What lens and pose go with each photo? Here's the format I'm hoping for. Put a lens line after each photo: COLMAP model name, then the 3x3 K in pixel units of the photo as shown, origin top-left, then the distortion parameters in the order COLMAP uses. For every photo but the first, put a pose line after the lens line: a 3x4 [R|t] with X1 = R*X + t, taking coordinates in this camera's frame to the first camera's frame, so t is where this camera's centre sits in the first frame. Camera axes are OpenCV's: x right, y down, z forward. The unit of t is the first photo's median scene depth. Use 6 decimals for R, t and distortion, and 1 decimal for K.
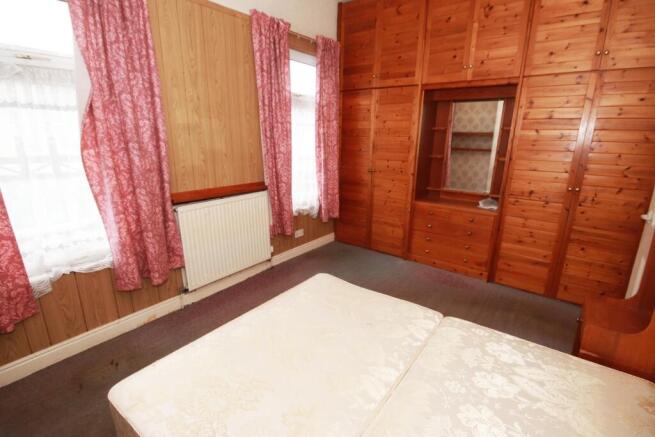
lens RADIAL K [[320.0, 0, 327.5], [0, 320.0, 218.5], [0, 0, 1]] dist [-0.001429, -0.000269]
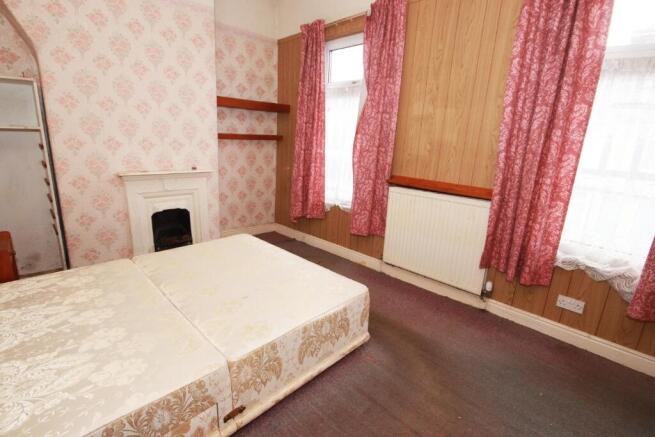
lens RADIAL K [[320.0, 0, 327.5], [0, 320.0, 218.5], [0, 0, 1]] dist [-0.001429, -0.000269]
pose [[-0.149046, 0.233769, -0.960801, 0.701215], [-0.291805, 0.917984, 0.268618, -0.171080], [0.944794, 0.320402, -0.068607, 0.870767]]
